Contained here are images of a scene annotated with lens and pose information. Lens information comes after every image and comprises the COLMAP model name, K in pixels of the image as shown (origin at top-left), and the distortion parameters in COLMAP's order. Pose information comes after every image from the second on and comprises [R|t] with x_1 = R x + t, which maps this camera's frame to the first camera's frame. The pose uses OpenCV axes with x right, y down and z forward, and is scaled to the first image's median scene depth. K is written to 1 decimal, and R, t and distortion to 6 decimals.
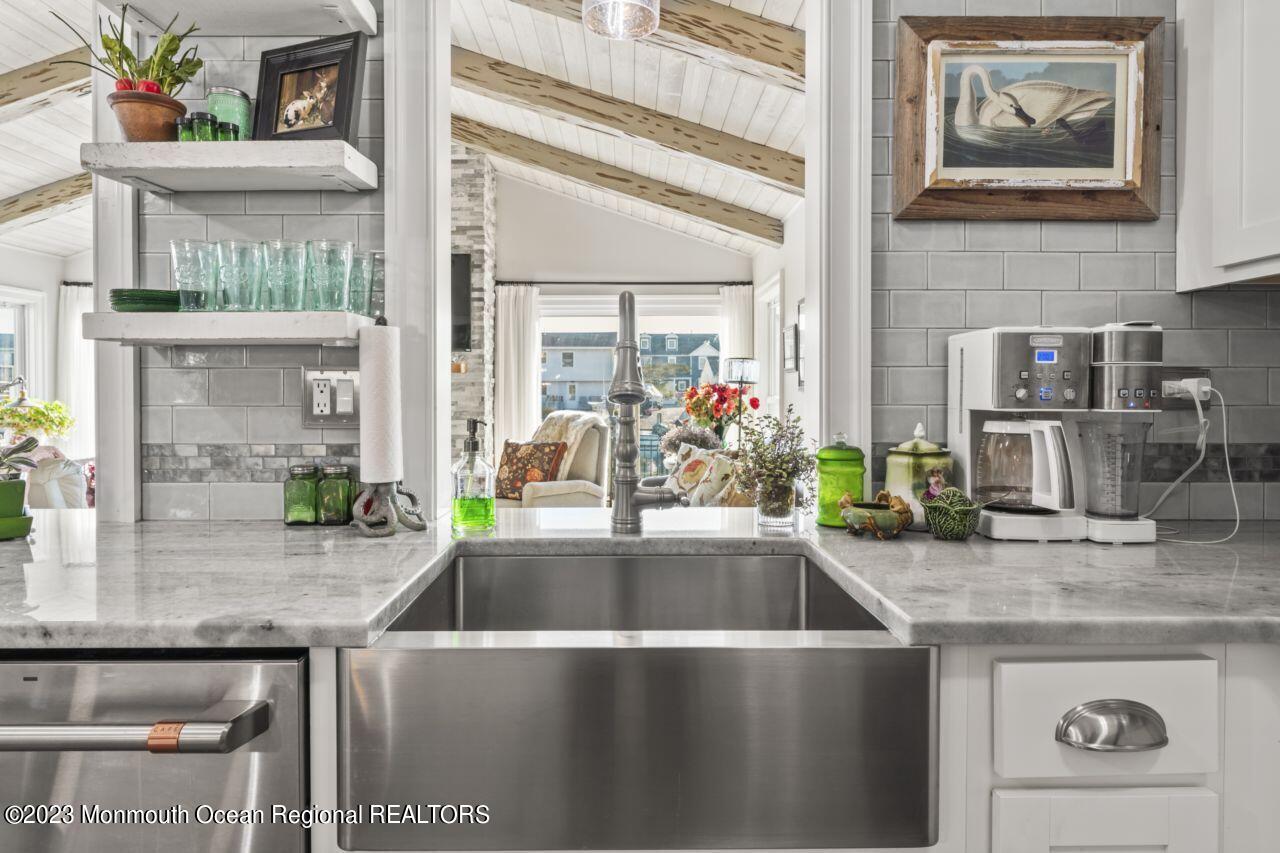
lens RADIAL K [[742.4, 0, 632.3], [0, 742.4, 402.7], [0, 0, 1]] dist [-0.002545, -0.001956]
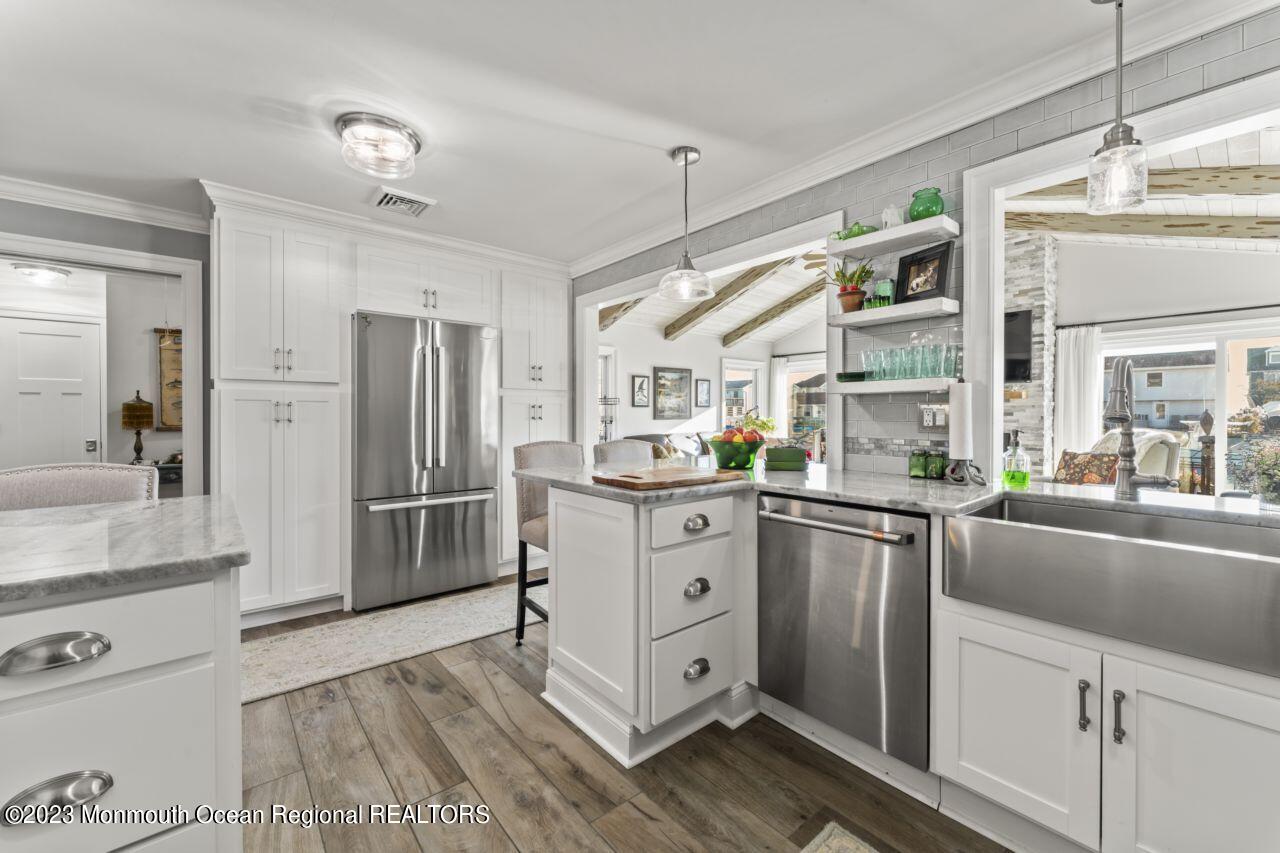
lens RADIAL K [[511.9, 0, 636.3], [0, 511.9, 416.1], [0, 0, 1]] dist [0.001392, 0.000315]
pose [[0.636354, 0.004352, -0.771384, 0.164637], [-0.008609, 0.999962, -0.001460, -0.001841], [0.771349, 0.007569, 0.636368, -0.534927]]
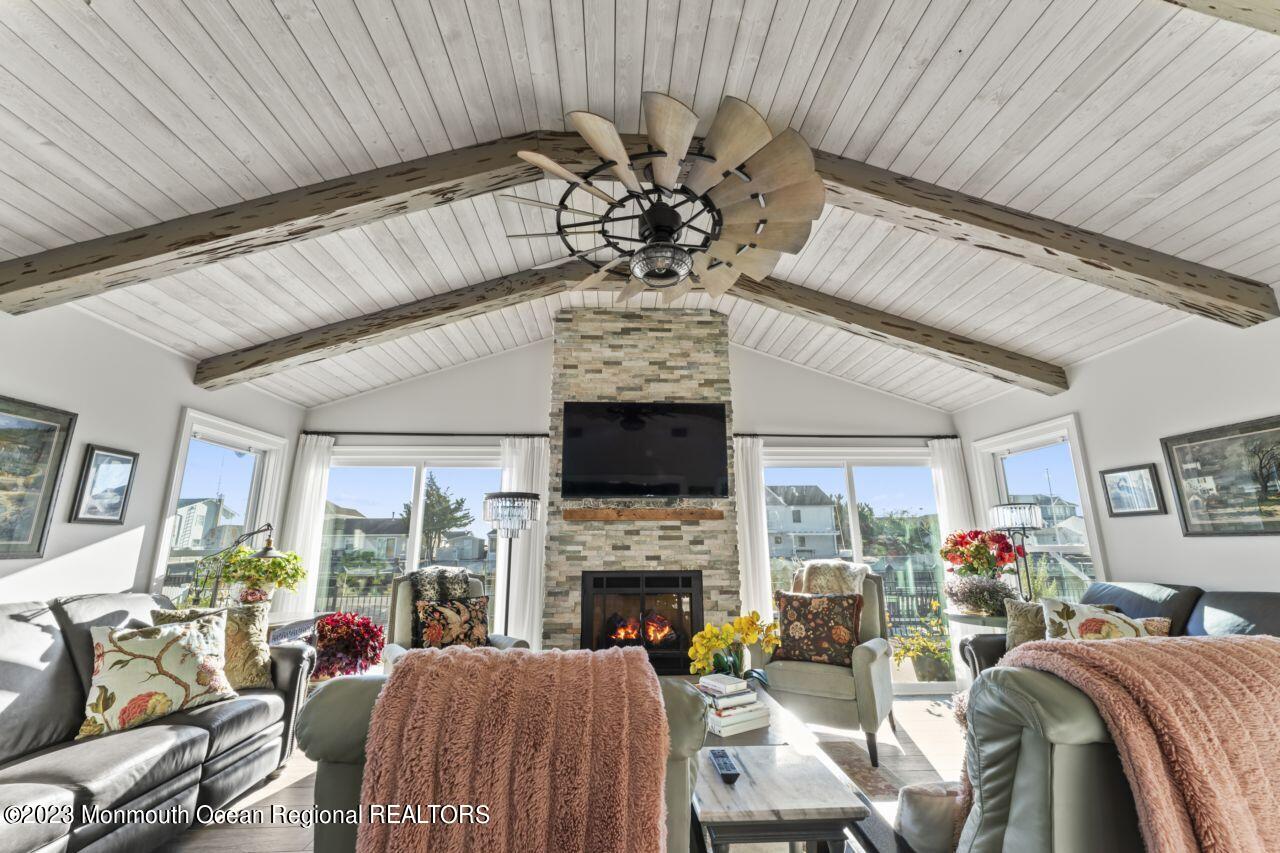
lens RADIAL K [[522.3, 0, 635.0], [0, 522.3, 424.4], [0, 0, 1]] dist [-0.000403, -0.000151]
pose [[0.999067, 0.007338, 0.042558, -1.446398], [0.002969, 0.971455, -0.237206, 0.001370], [-0.043083, 0.237111, 0.970527, 1.179753]]
